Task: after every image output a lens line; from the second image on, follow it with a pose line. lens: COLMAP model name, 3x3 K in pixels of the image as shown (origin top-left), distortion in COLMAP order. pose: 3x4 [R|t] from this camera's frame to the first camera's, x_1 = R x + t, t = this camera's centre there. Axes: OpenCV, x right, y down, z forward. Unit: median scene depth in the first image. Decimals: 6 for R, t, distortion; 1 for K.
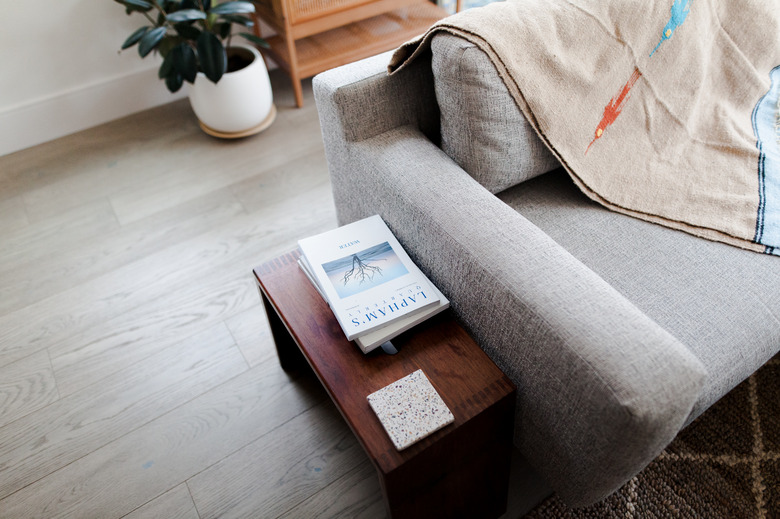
lens RADIAL K [[534.3, 0, 395.3], [0, 534.3, 254.6], [0, 0, 1]] dist [-0.003633, 0.002560]
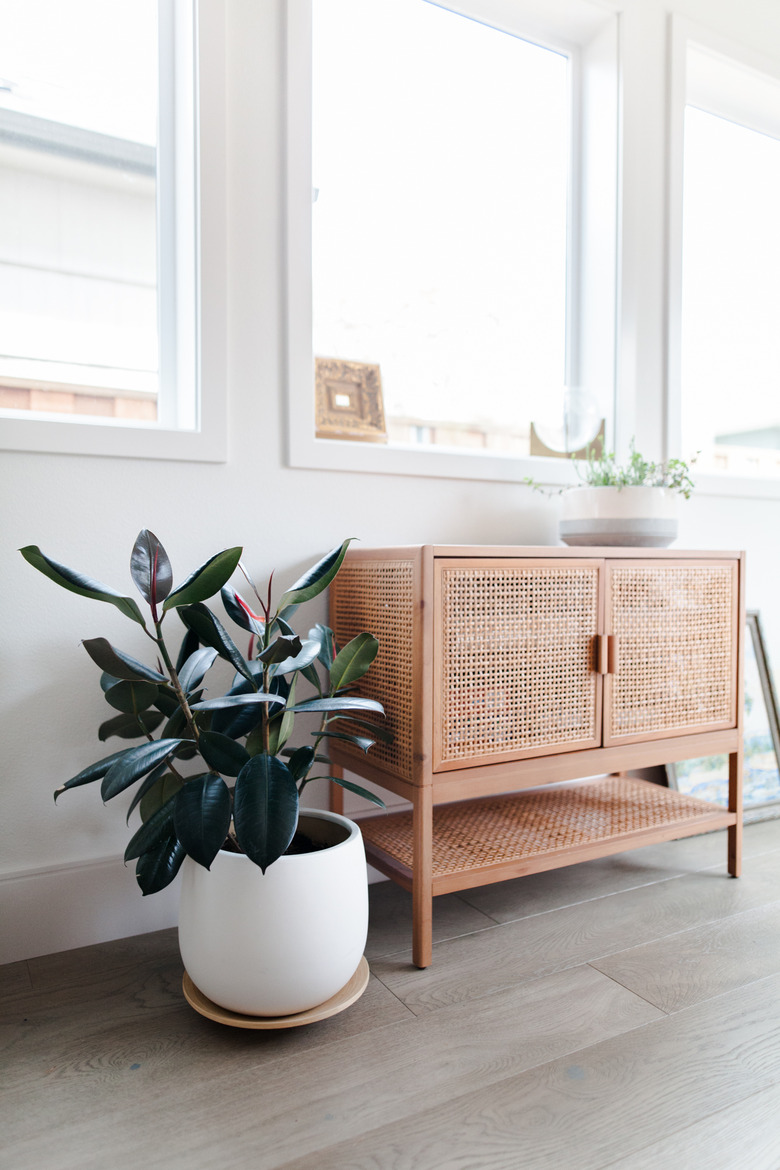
lens RADIAL K [[801.5, 0, 388.7], [0, 801.5, 589.0], [0, 0, 1]] dist [-0.003633, 0.002560]
pose [[0.996698, 0.026613, -0.076709, -0.325172], [-0.073332, 0.700619, -0.709758, -0.079816], [0.034855, 0.713040, 0.700257, 0.701098]]
